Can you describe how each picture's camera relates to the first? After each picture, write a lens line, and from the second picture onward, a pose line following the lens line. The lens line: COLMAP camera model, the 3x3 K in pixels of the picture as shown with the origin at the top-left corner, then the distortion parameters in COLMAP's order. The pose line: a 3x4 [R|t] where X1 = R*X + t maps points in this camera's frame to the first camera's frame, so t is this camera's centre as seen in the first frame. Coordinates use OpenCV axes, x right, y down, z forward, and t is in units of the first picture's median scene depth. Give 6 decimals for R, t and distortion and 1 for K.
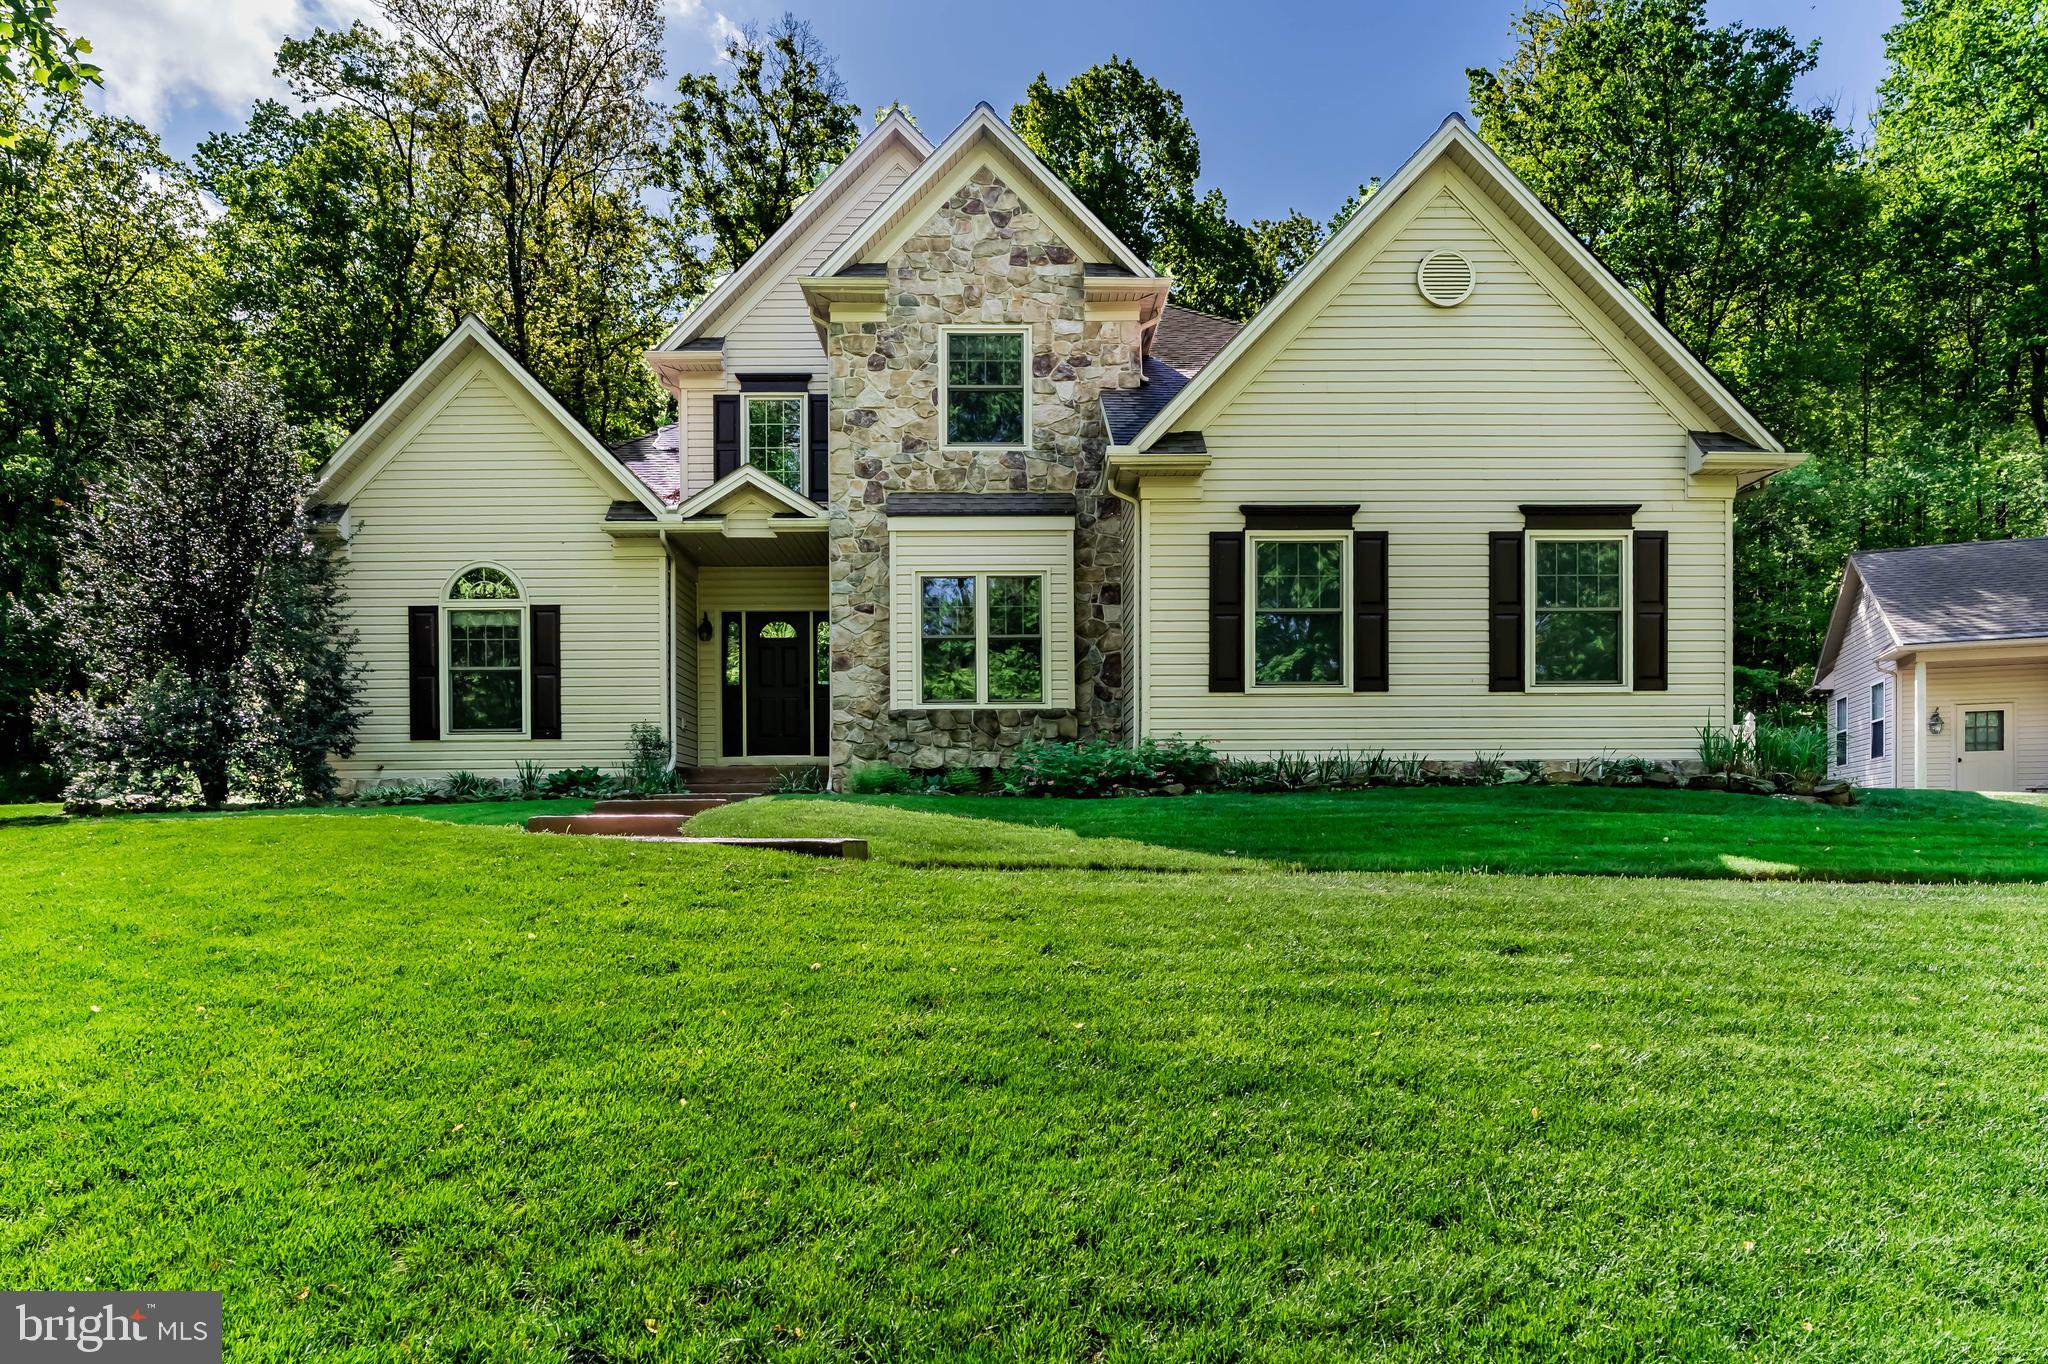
lens RADIAL K [[1065.9, 0, 1024.0], [0, 1065.9, 682.0], [0, 0, 1]] dist [0.002502, -0.000168]
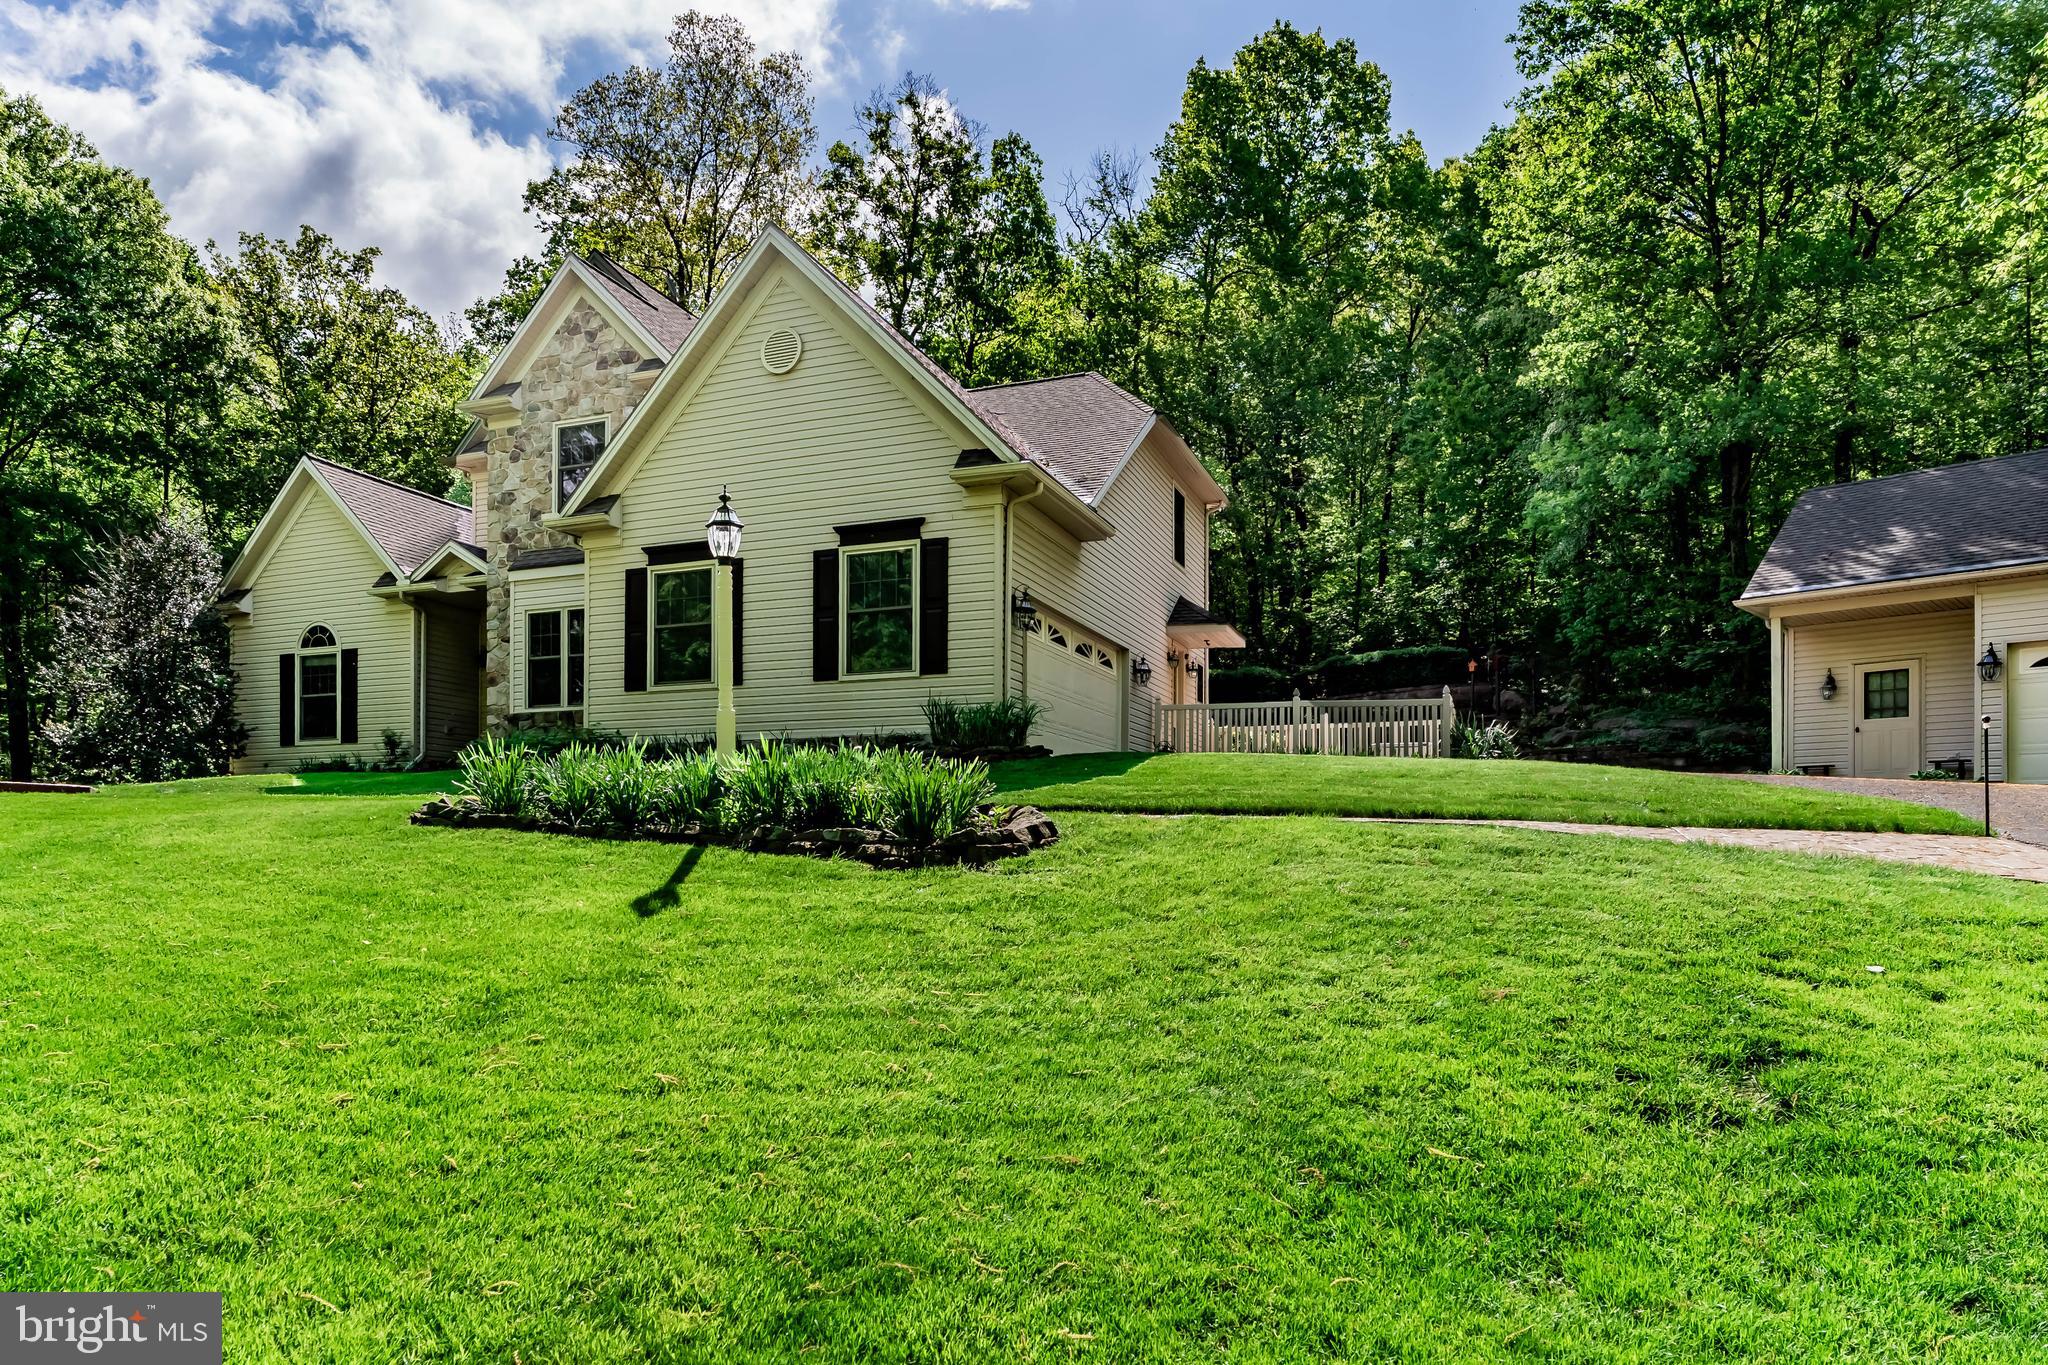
lens RADIAL K [[1048.9, 0, 1017.8], [0, 1048.9, 673.4], [0, 0, 1]] dist [-0.007171, 0.000671]
pose [[0.949699, -0.053437, -0.308570, 0.879328], [0.057208, 0.998357, 0.003180, 0.009744], [0.307894, -0.020673, 0.951196, -0.081303]]
